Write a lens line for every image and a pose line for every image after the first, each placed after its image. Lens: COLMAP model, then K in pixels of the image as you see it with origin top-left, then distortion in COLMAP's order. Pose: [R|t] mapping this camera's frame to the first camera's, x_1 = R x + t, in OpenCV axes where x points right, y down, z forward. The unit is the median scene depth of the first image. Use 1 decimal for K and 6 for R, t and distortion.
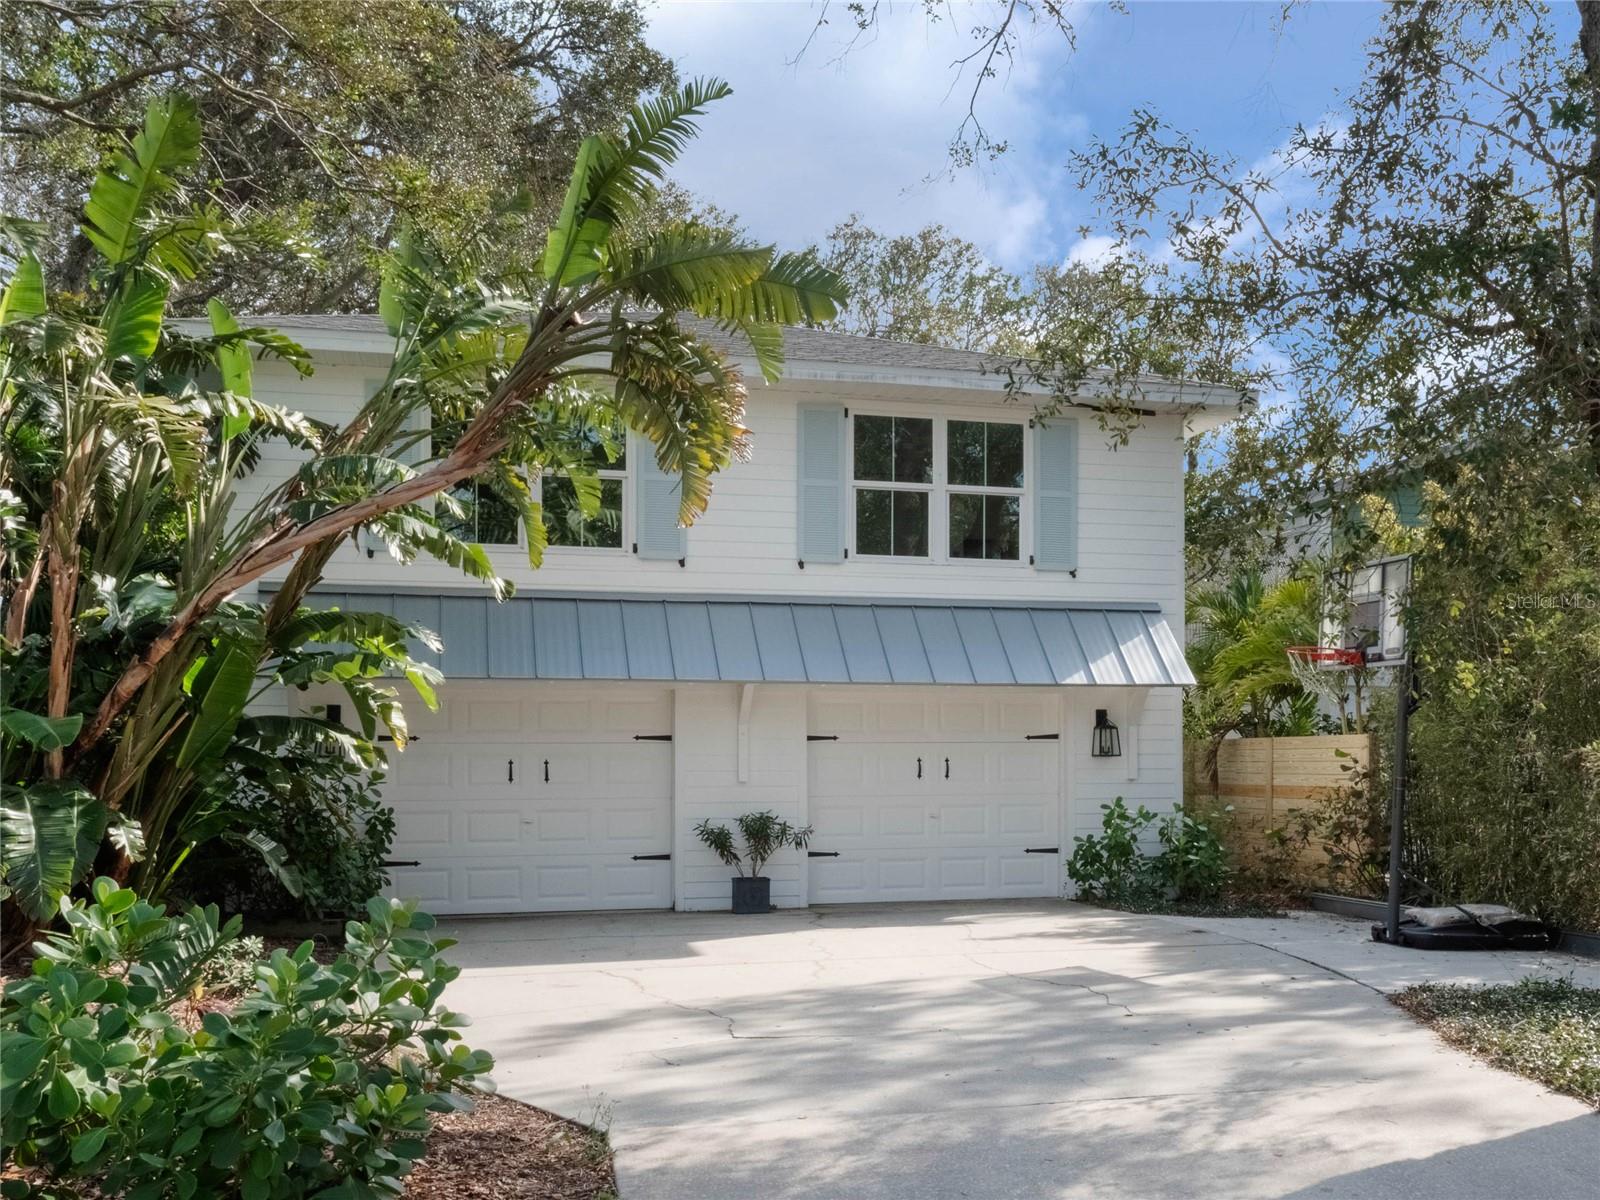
lens RADIAL K [[1500.0, 0, 800.0], [0, 1500.0, 725.6], [0, 0, 1]] dist [-0.002105, -0.000989]
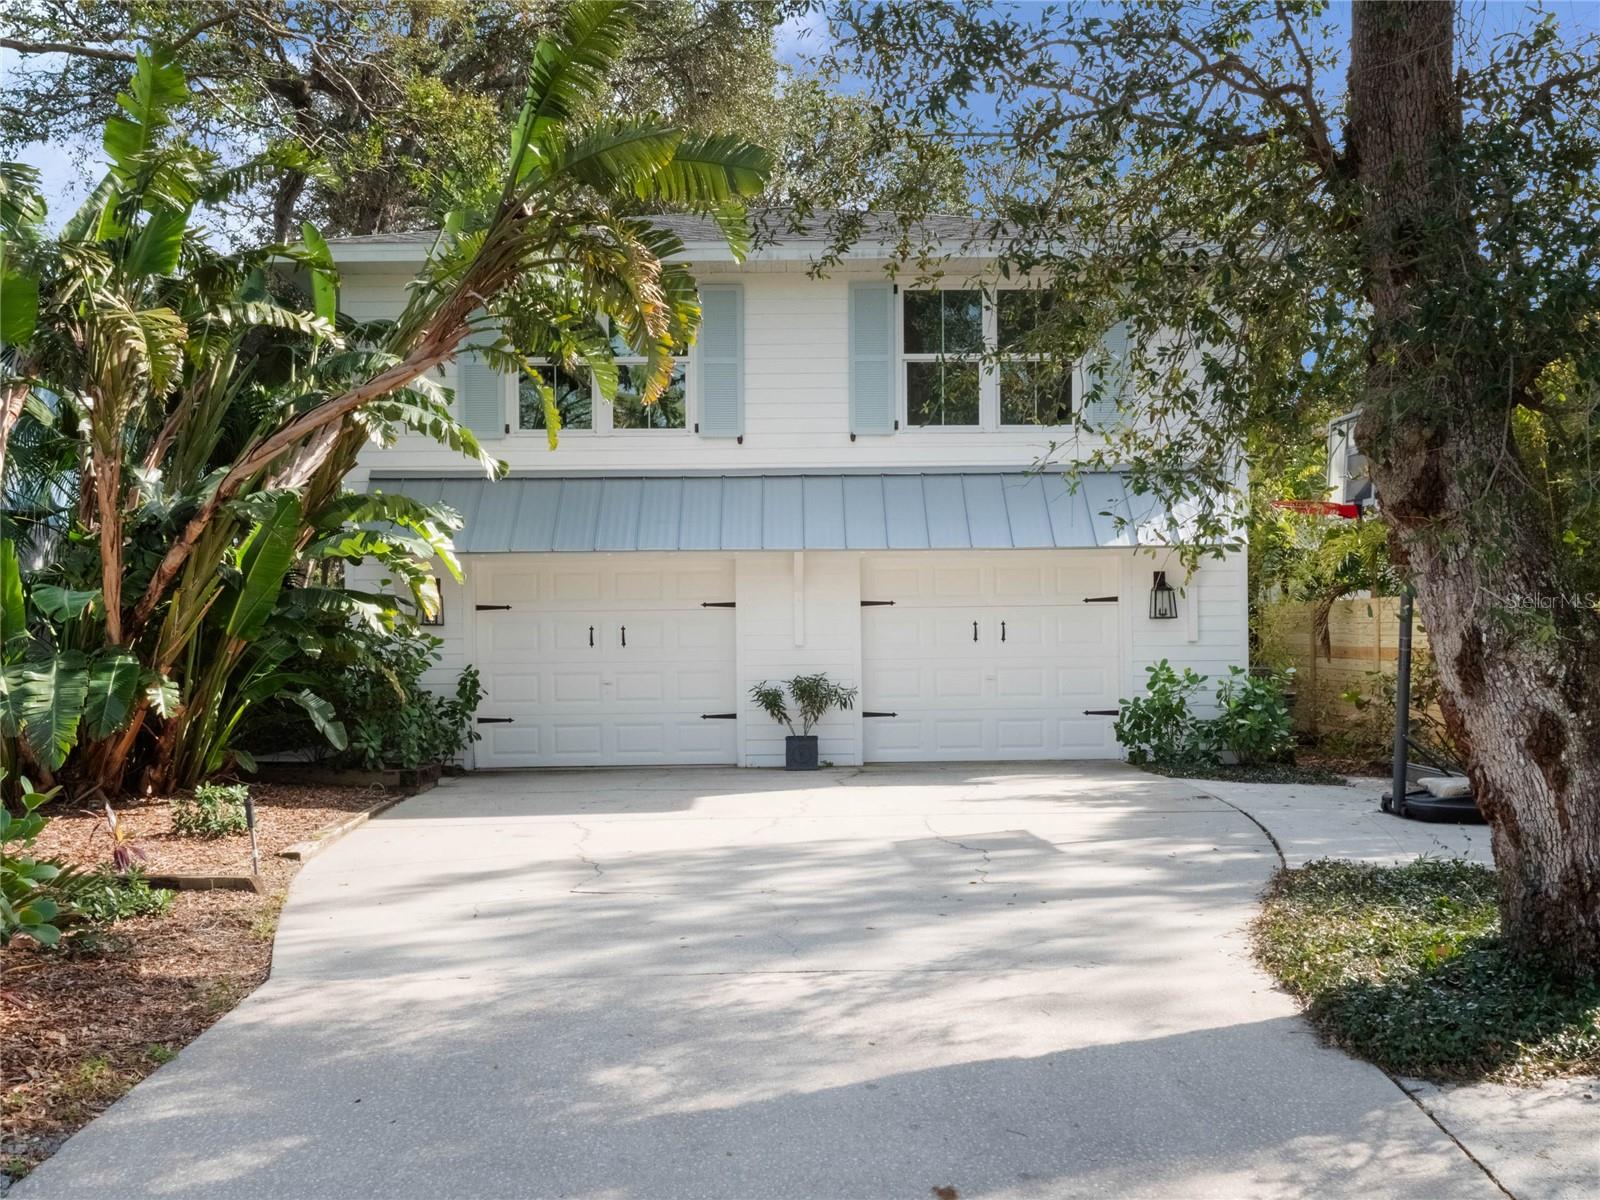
lens RADIAL K [[1379.0, 0, 800.0], [0, 1379.0, 600.0], [0, 0, 1]] dist [0.012600, -0.001857]
pose [[0.976468, -0.010072, -0.215427, 0.172934], [0.011320, 0.999926, 0.004559, 0.001204], [0.215365, -0.006890, 0.976509, 0.053769]]
